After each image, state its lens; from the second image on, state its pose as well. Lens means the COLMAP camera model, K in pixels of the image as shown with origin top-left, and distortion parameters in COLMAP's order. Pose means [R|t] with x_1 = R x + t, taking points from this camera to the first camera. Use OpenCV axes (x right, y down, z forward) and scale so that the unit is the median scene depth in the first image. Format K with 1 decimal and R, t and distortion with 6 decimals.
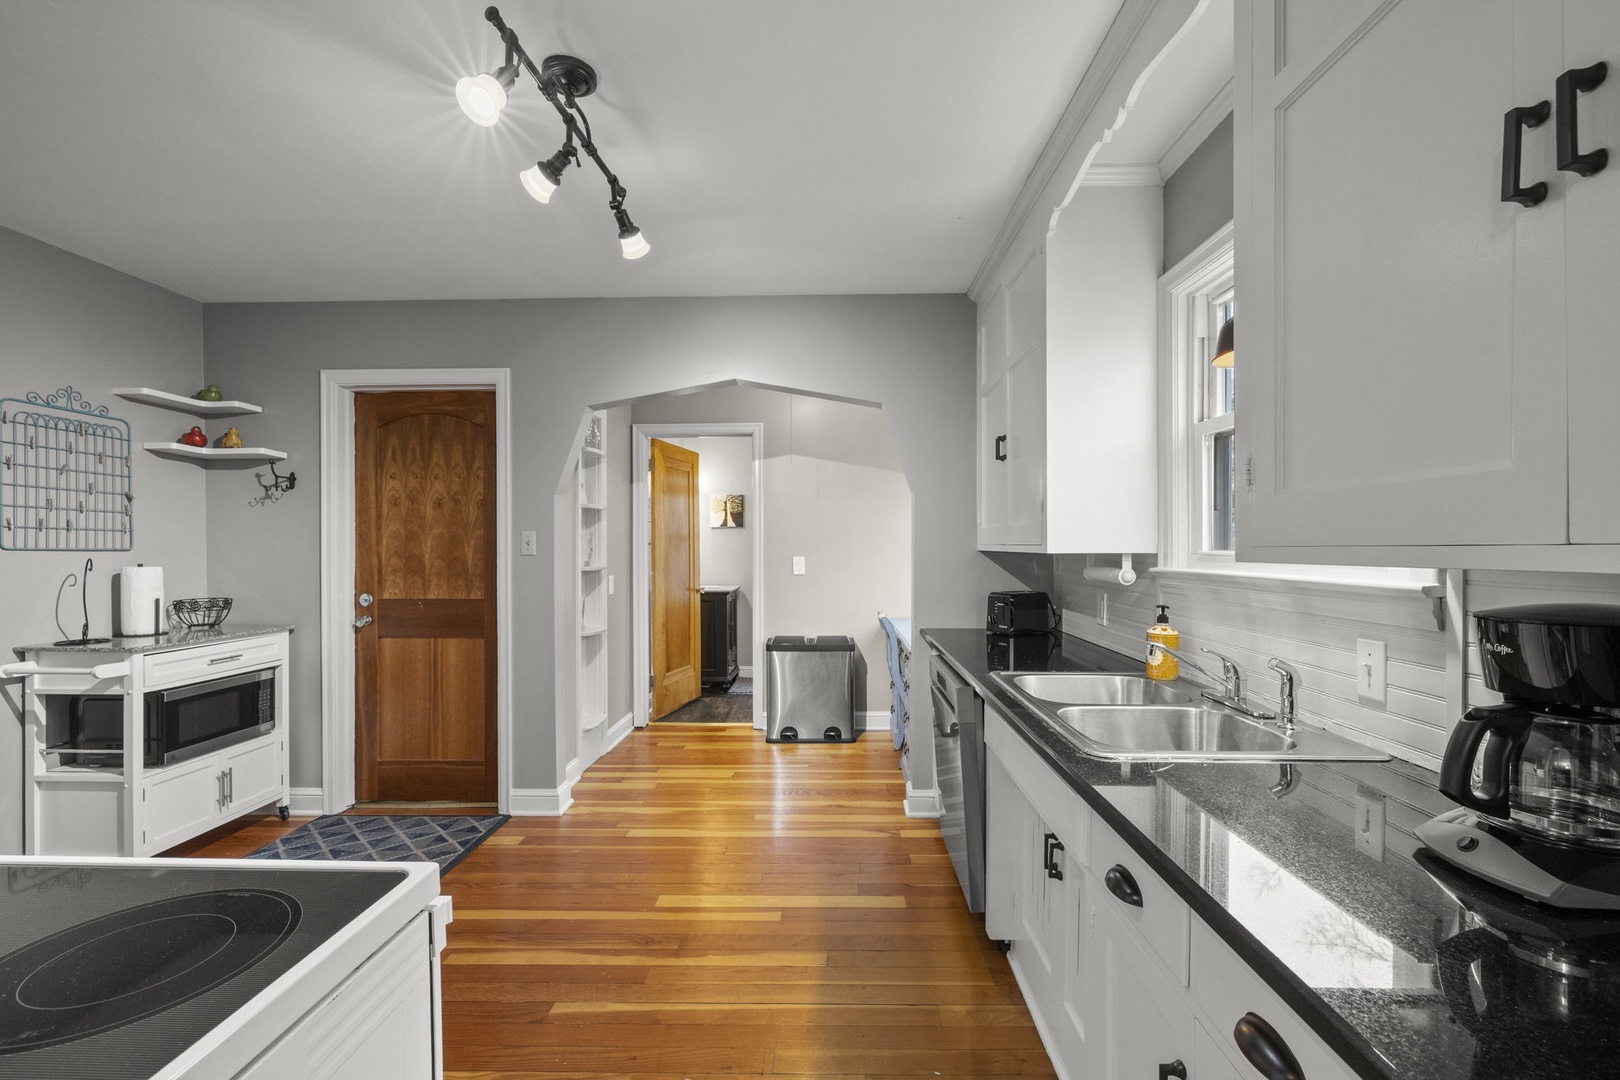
lens RADIAL K [[685.4, 0, 815.0], [0, 685.4, 544.3], [0, 0, 1]] dist [0.000035, 0.000069]
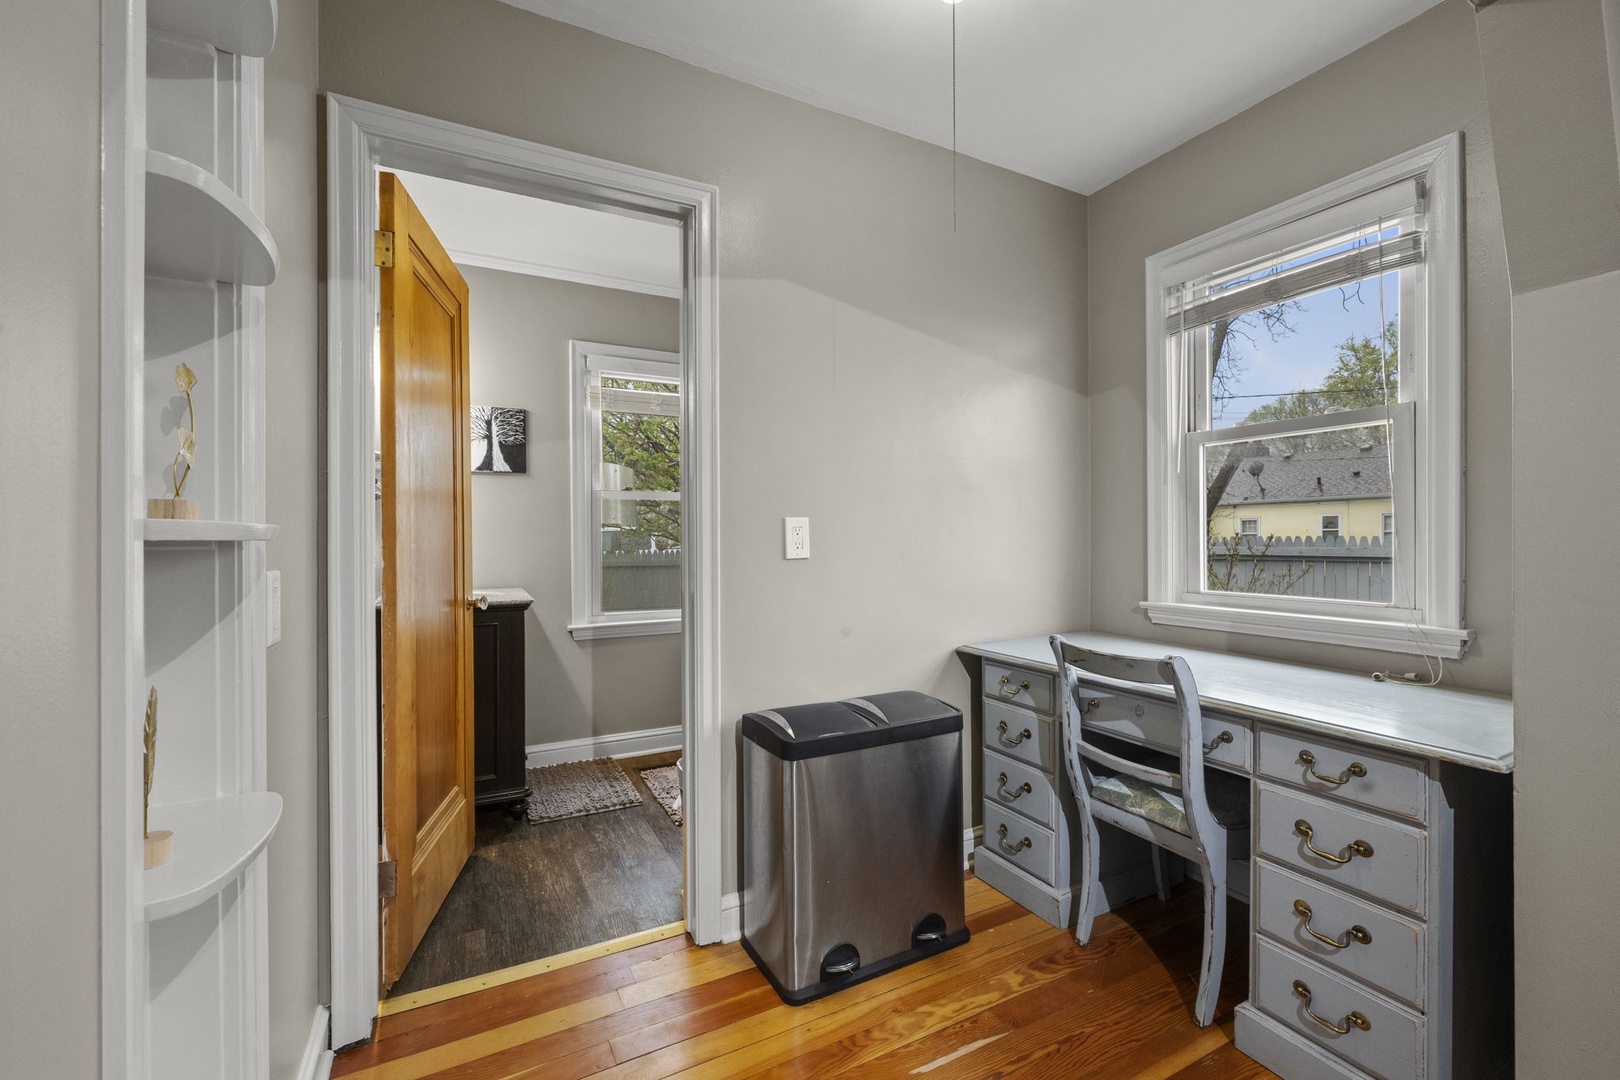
lens RADIAL K [[680.6, 0, 810.0], [0, 680.6, 540.0], [0, 0, 1]] dist [0.000936, 0.000627]
pose [[0.876054, -0.002219, 0.482208, -0.320134], [0.000227, 0.999991, 0.004190, 0.043440], [-0.482213, -0.003562, 0.876047, 0.888420]]
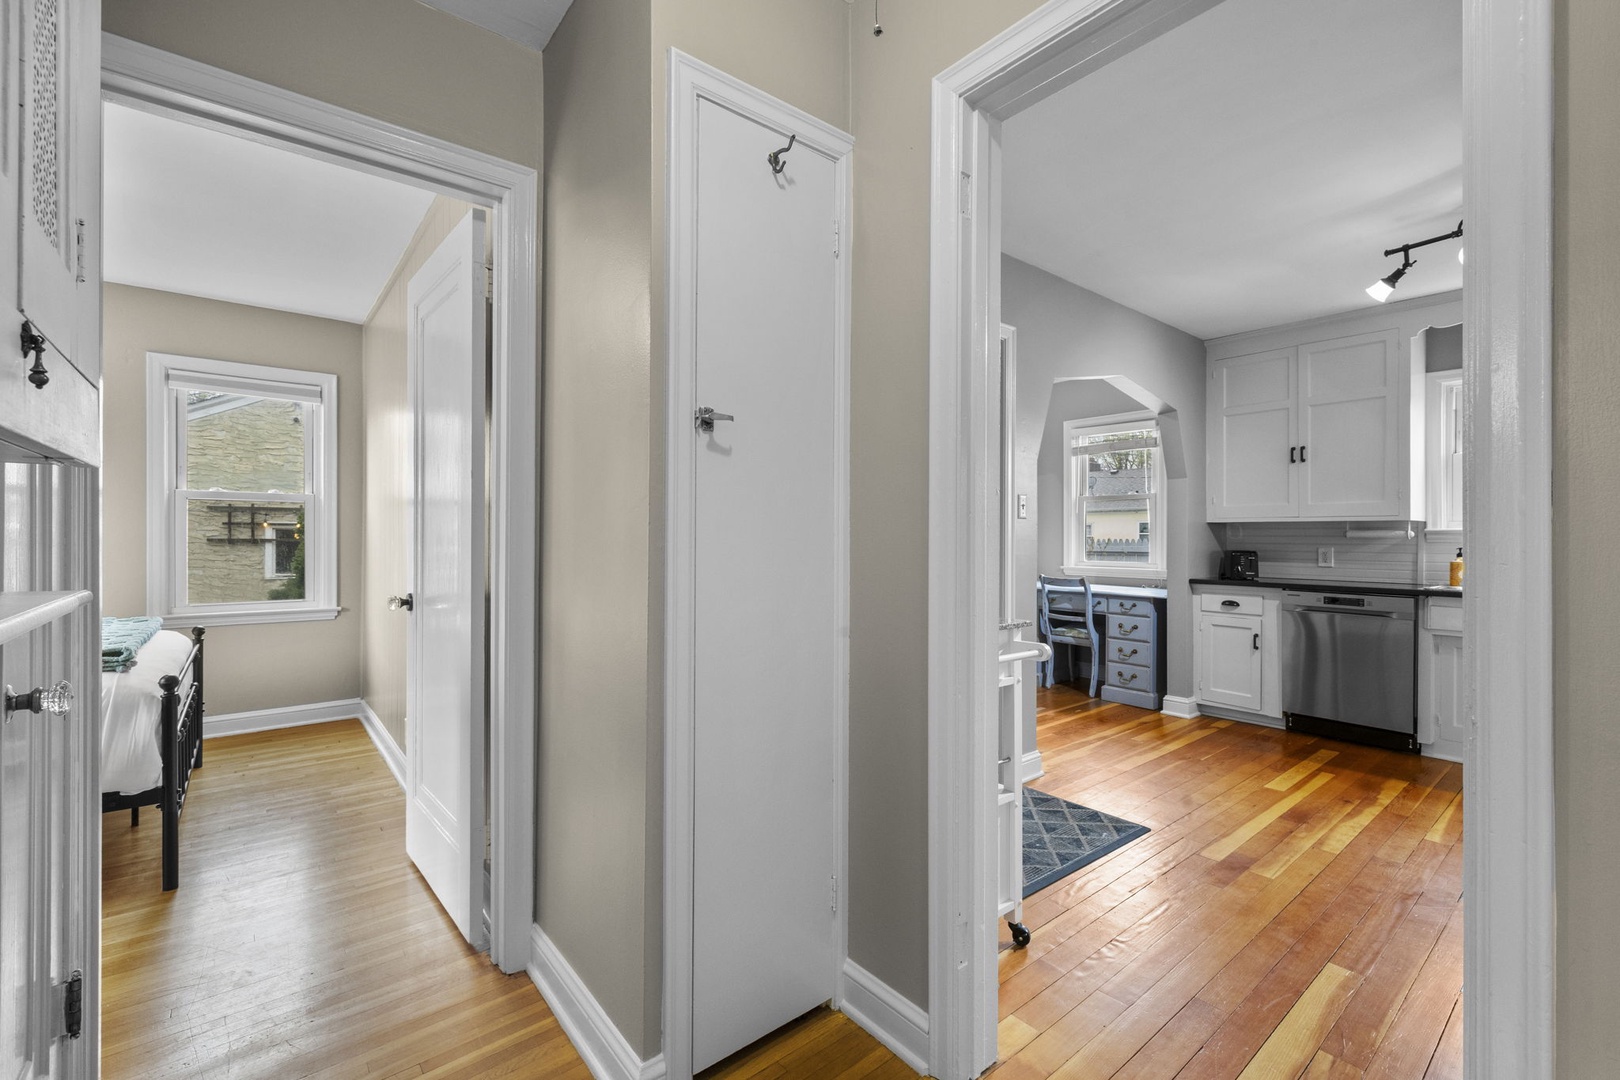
lens RADIAL K [[692.4, 0, 810.0], [0, 692.4, 540.0], [0, 0, 1]] dist [-0.000565, -0.000096]
pose [[0.763666, 0.002348, 0.645607, -1.273084], [-0.005609, 0.999980, 0.002998, 0.044390], [-0.645587, -0.005911, 0.763664, 0.428657]]
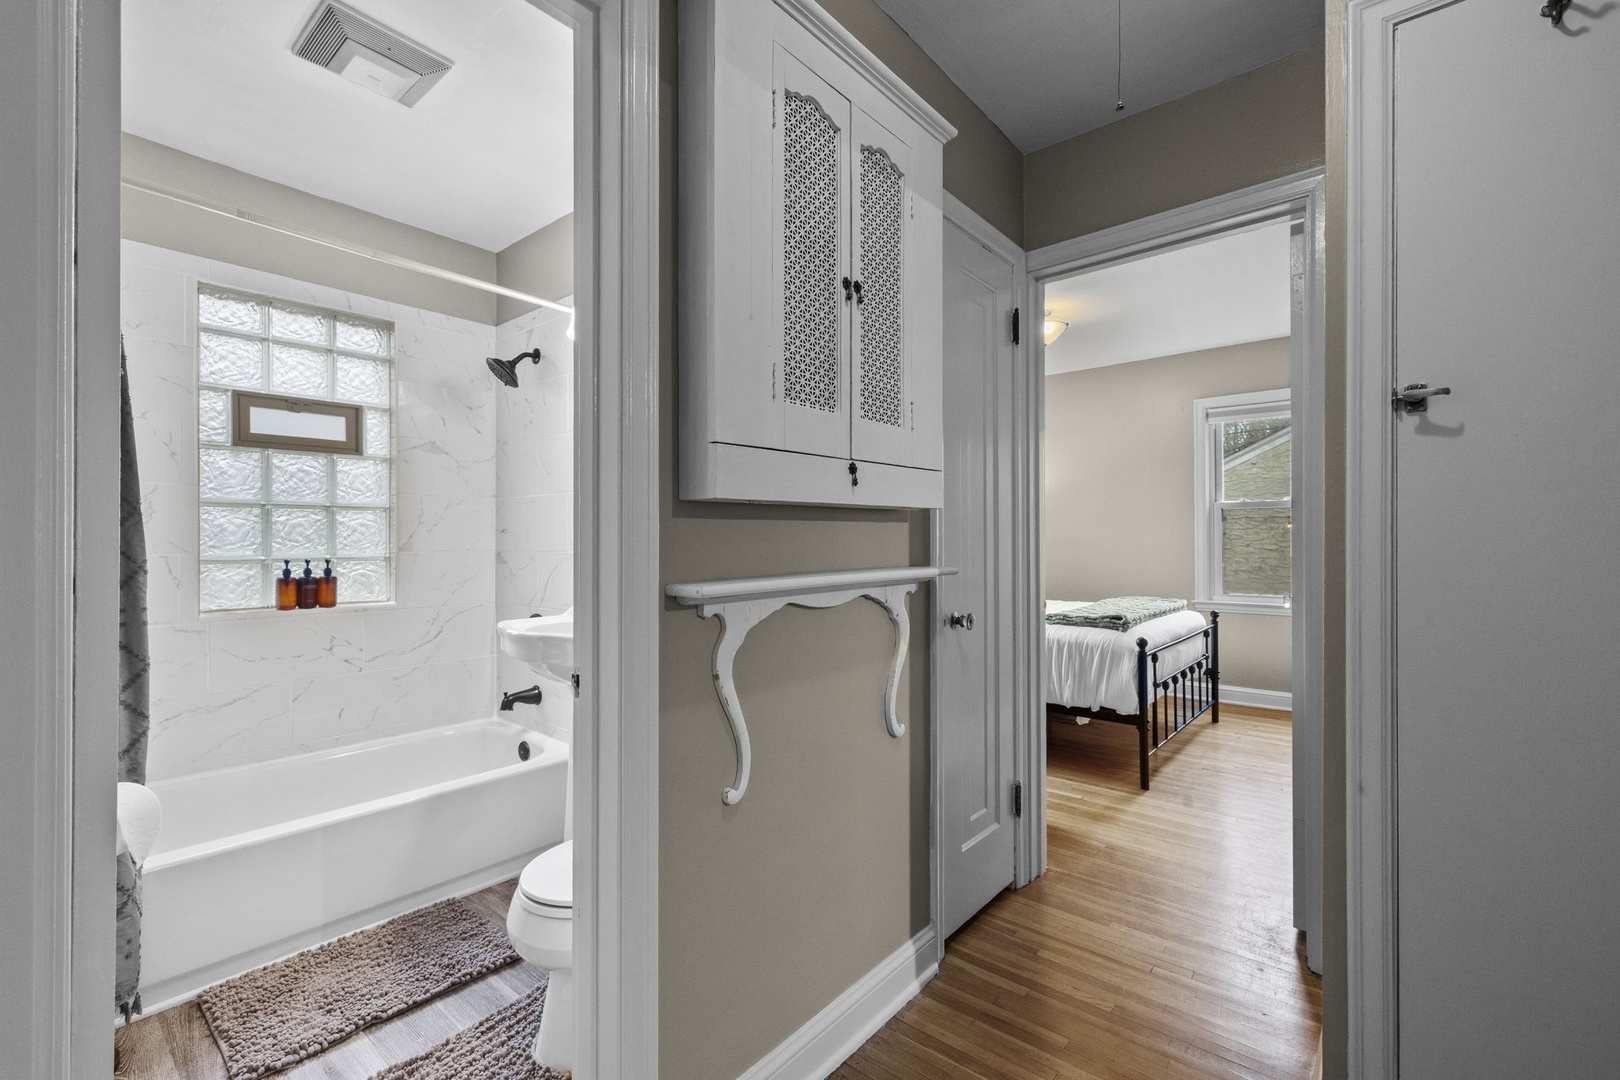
lens RADIAL K [[692.4, 0, 810.0], [0, 692.4, 540.0], [0, 0, 1]] dist [-0.000565, -0.000096]
pose [[0.771430, -0.001412, -0.636313, -1.068664], [0.003110, 0.999994, 0.001552, 0.043914], [0.636307, -0.003176, 0.771429, 0.320470]]
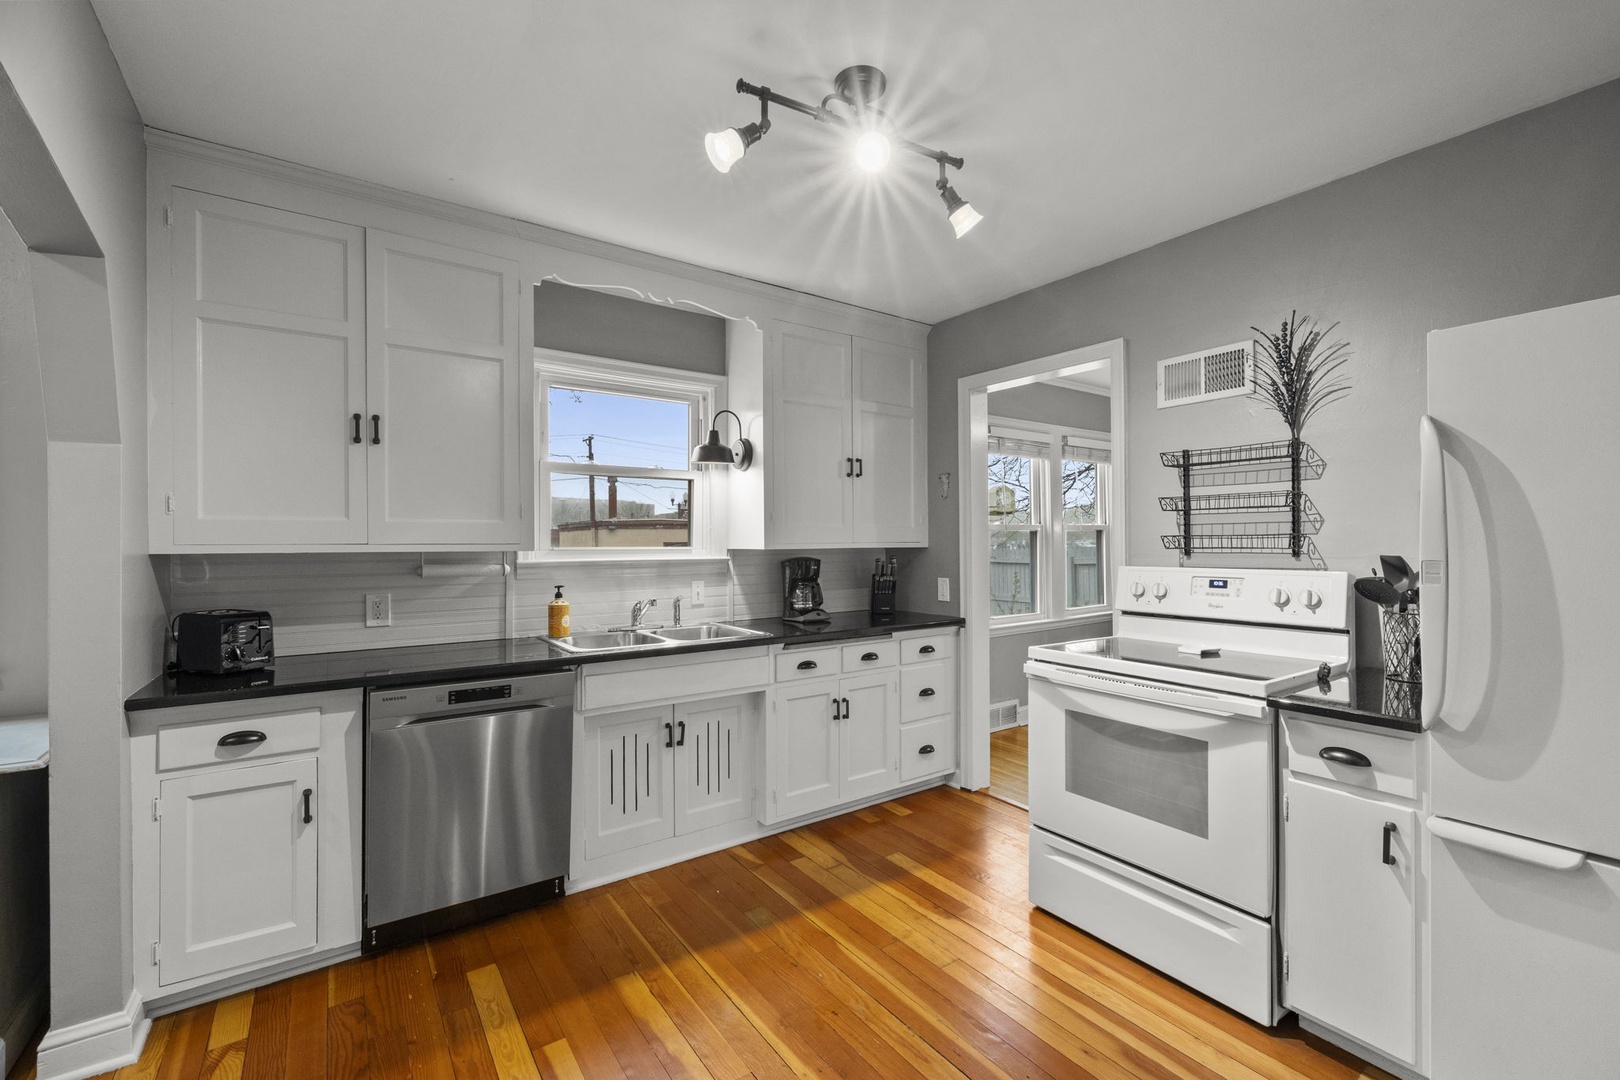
lens RADIAL K [[674.8, 0, 810.0], [0, 674.8, 540.0], [0, 0, 1]] dist [0.000881, 0.000424]
pose [[-0.591161, 0.004967, 0.806538, -0.572483], [0.002930, 0.999988, -0.004010, 0.000608], [-0.806548, -0.000008, -0.591168, 0.860535]]
